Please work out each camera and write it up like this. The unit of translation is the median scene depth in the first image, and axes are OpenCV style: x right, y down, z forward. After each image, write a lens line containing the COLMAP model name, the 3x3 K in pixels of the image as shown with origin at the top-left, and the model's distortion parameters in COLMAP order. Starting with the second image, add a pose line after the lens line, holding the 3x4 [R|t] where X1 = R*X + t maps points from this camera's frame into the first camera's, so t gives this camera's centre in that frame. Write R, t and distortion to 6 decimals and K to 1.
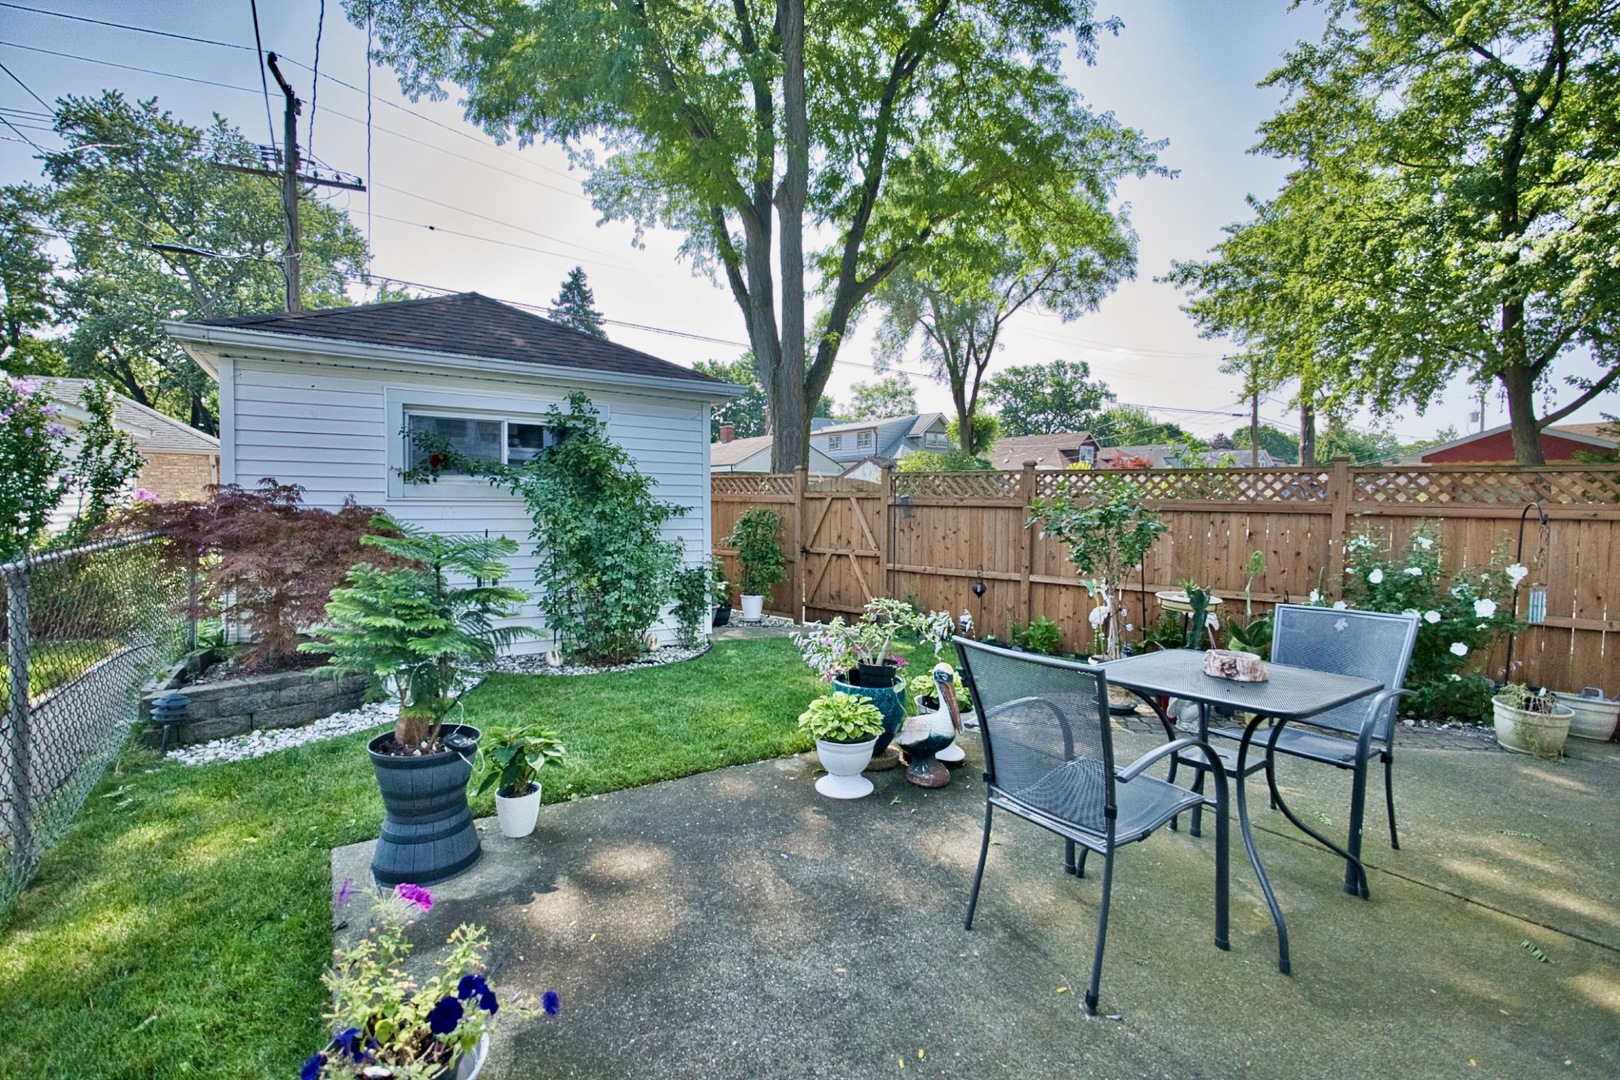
lens RADIAL K [[712.0, 0, 812.6], [0, 712.0, 534.3], [0, 0, 1]] dist [-0.022833, 0.007263]
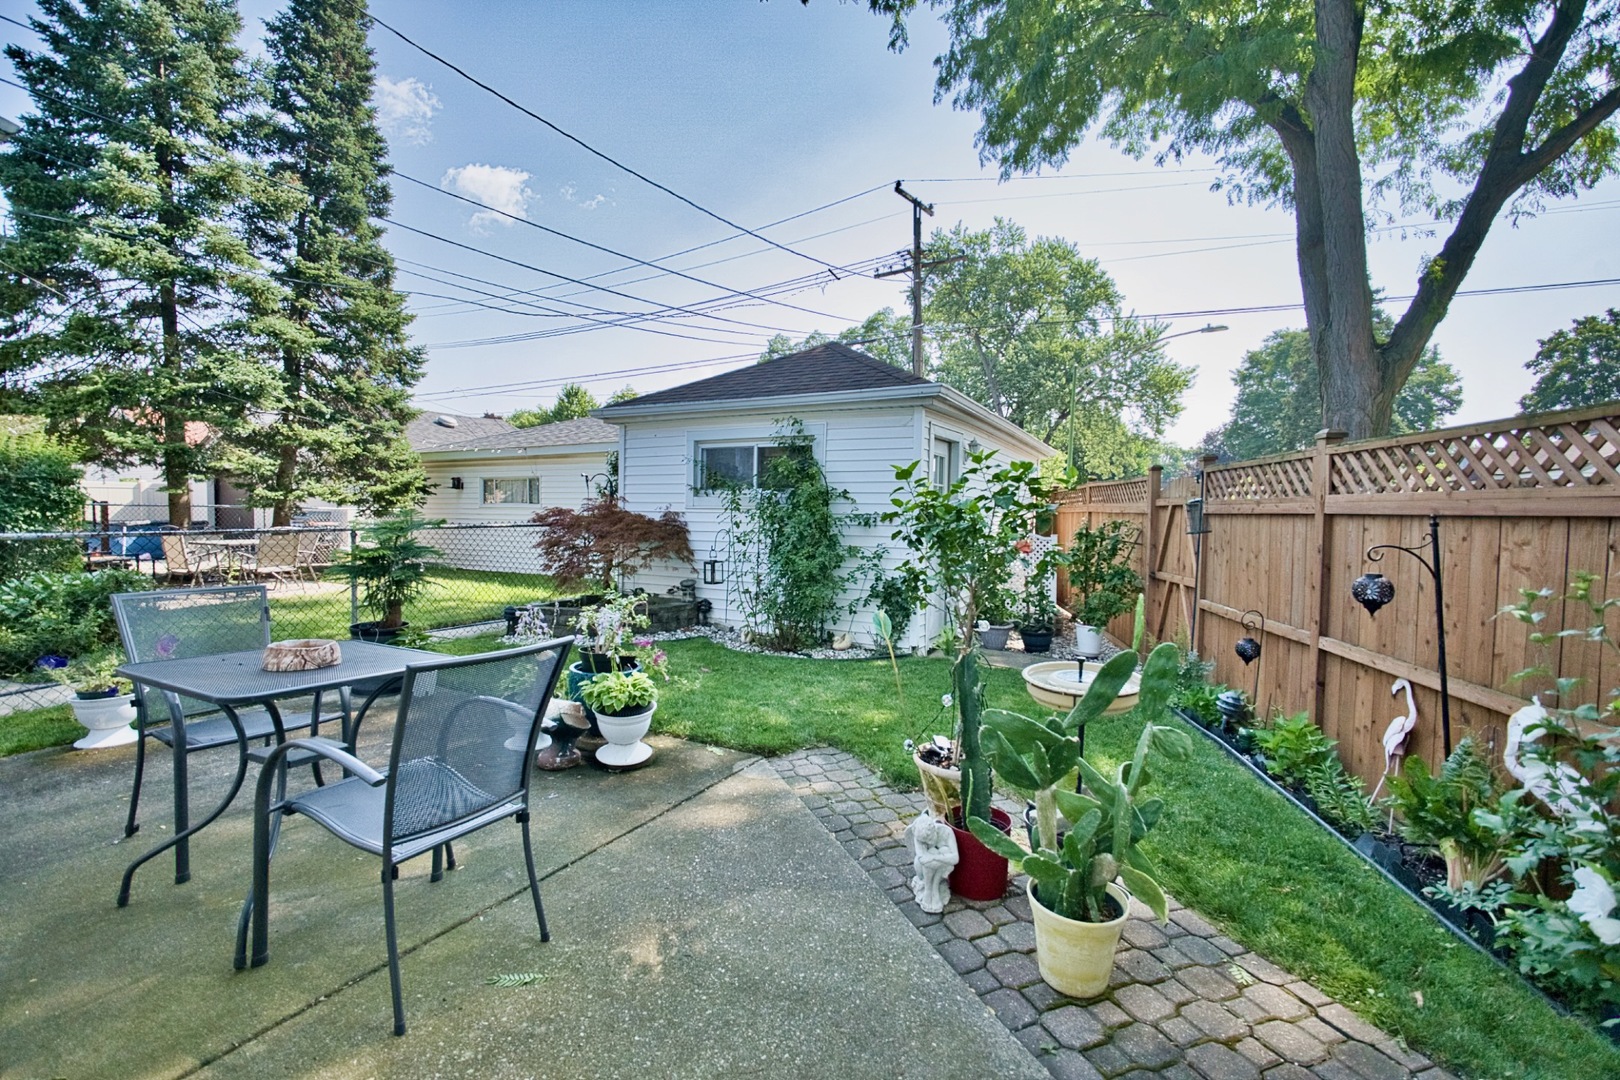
lens RADIAL K [[717.1, 0, 808.2], [0, 717.1, 537.8], [0, 0, 1]] dist [-0.023987, 0.007482]
pose [[0.477730, 0.024052, -0.878177, 0.462035], [-0.048390, 0.998828, 0.001032, 0.002392], [0.877173, 0.042002, 0.478334, 0.269815]]
